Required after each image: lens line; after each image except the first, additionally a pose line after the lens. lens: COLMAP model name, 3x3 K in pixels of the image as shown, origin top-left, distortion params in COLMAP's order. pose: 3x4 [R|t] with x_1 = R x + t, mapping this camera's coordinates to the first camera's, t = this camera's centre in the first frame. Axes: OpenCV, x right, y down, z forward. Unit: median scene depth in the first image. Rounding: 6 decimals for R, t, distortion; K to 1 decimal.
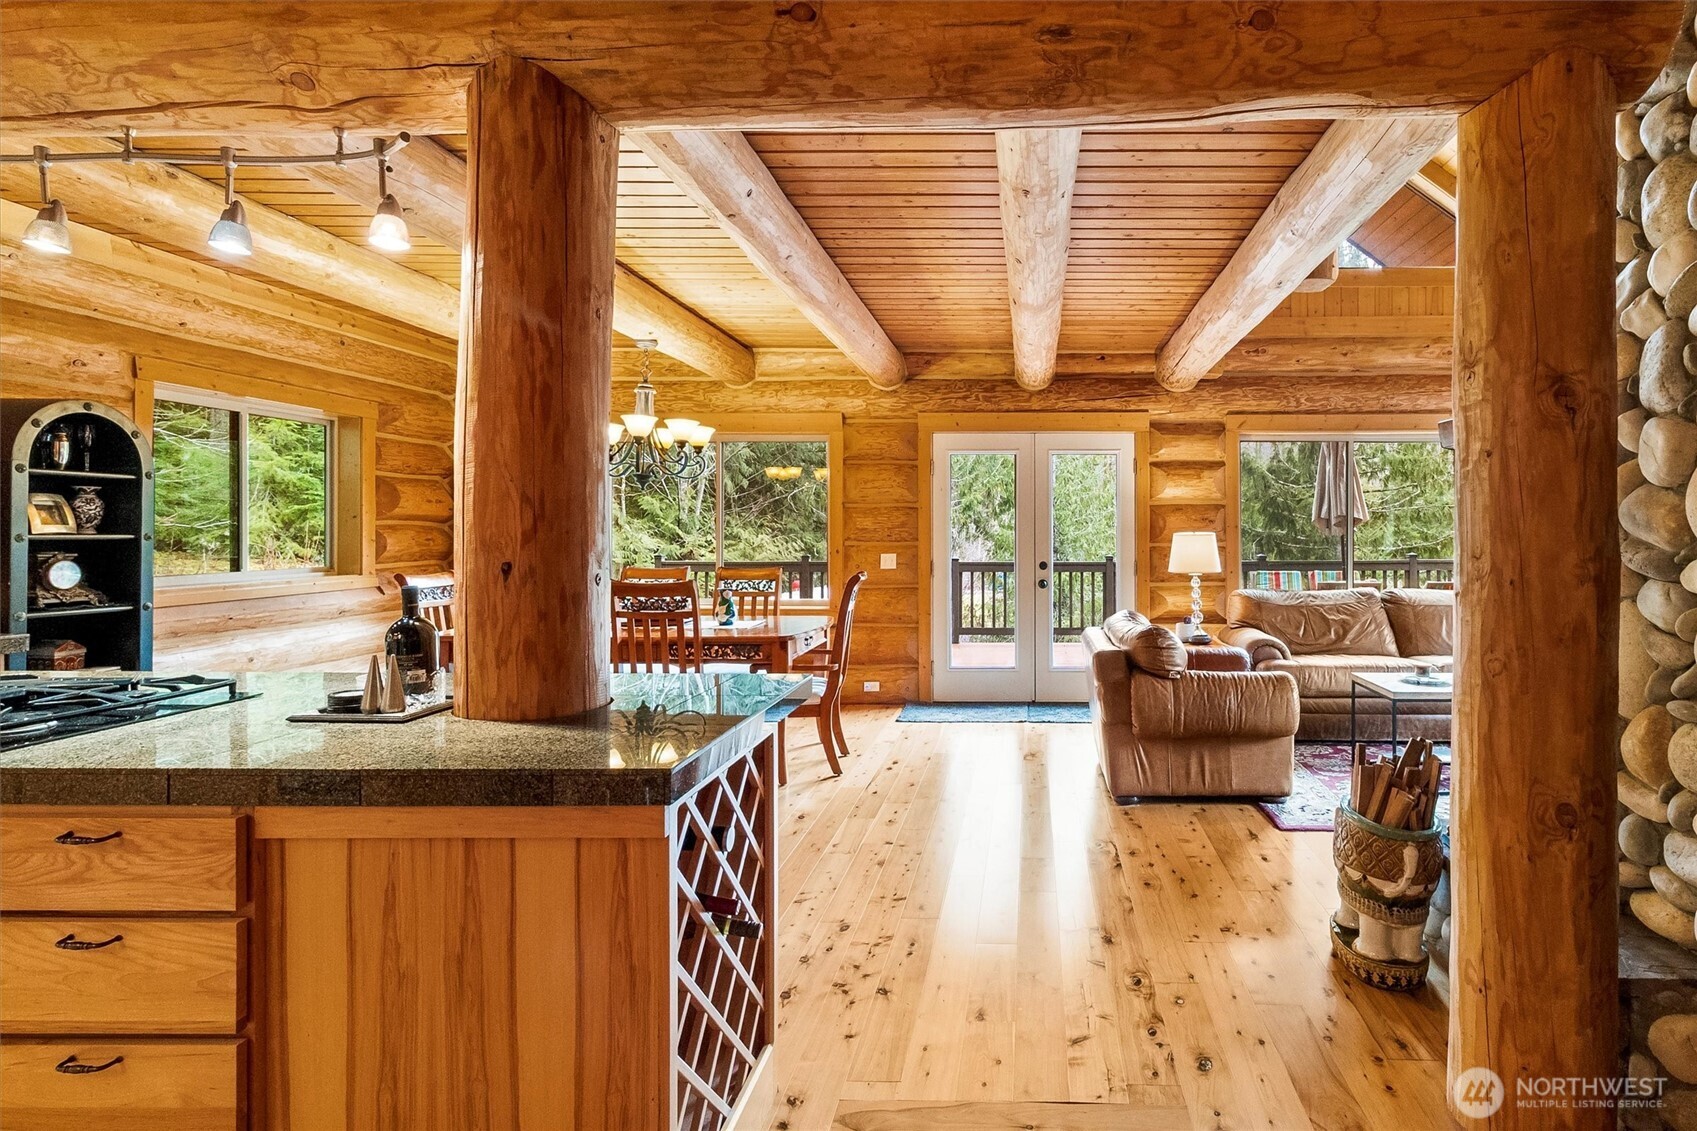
lens RADIAL K [[792.9, 0, 847.5], [0, 792.9, 535.9], [0, 0, 1]] dist [0.002163, -0.000475]
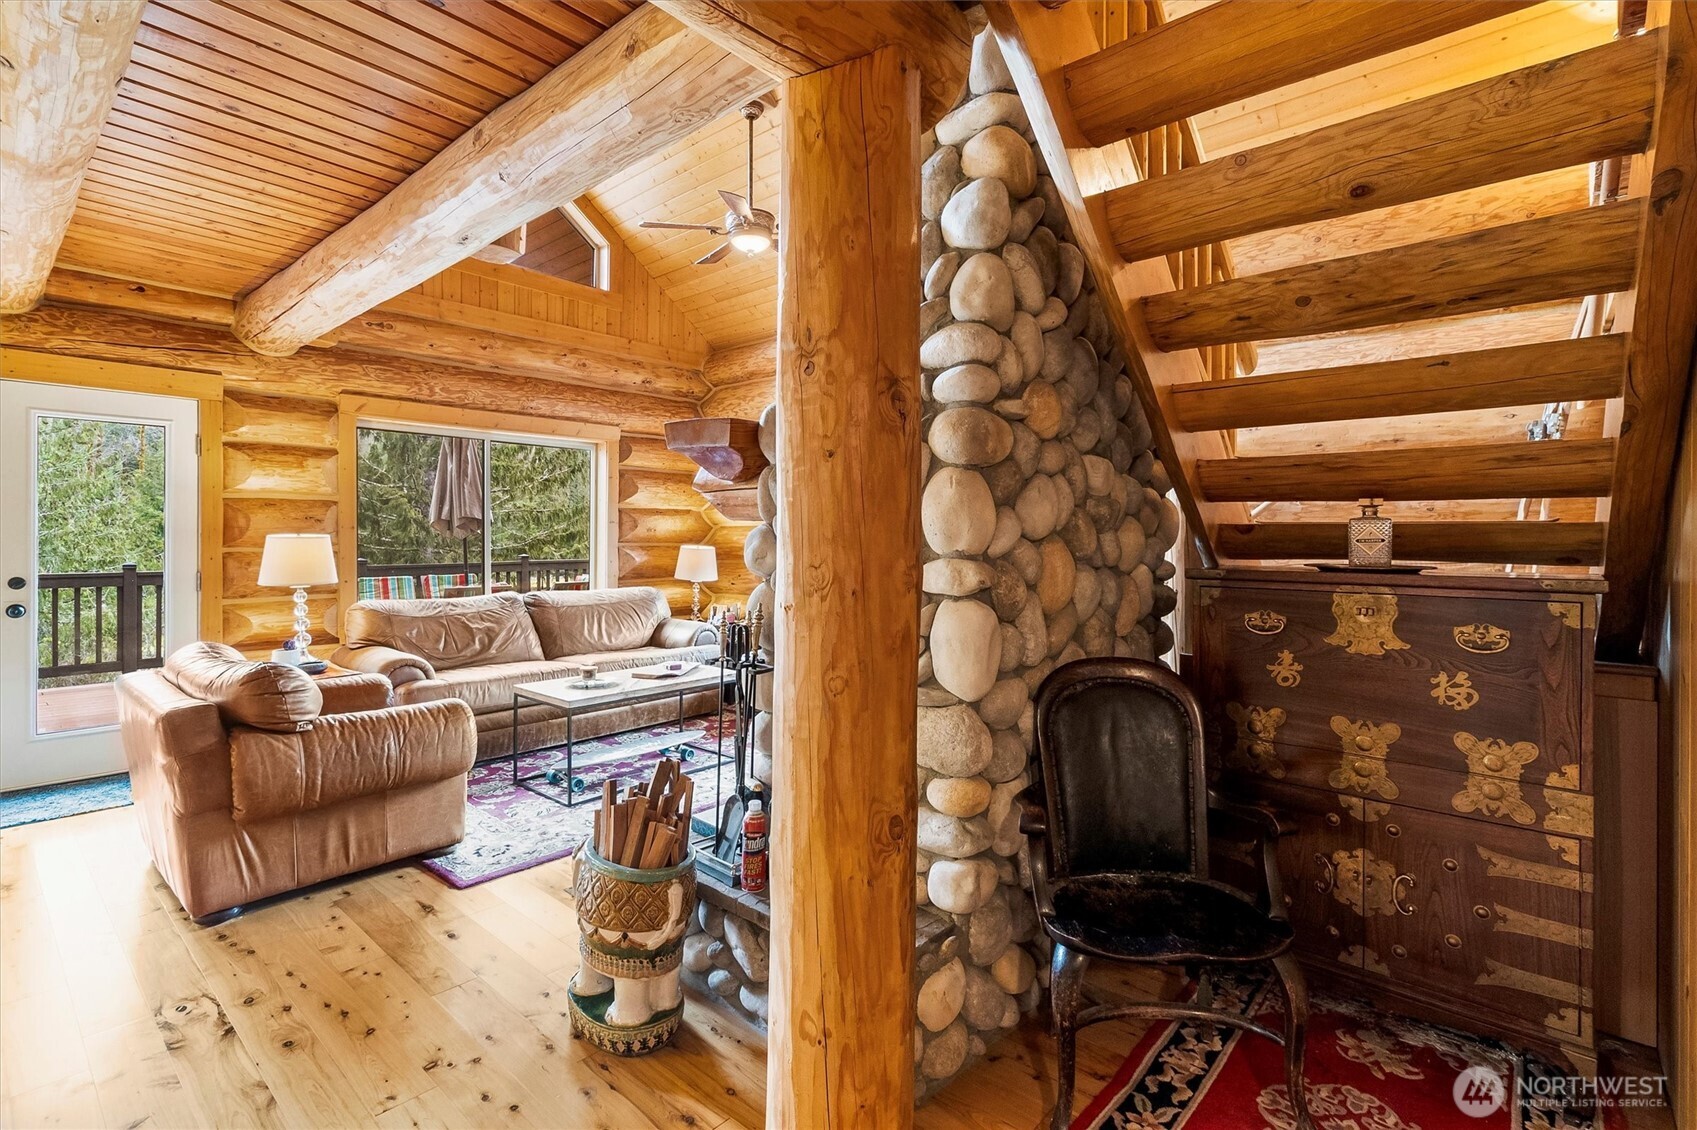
lens RADIAL K [[792.9, 0, 847.5], [0, 792.9, 535.4], [0, 0, 1]] dist [0.002163, -0.000475]
pose [[0.482796, 0.001828, 0.875731, 0.005025], [-0.000291, 0.999998, -0.001927, -0.002495], [-0.875733, 0.000675, 0.482796, 0.186540]]
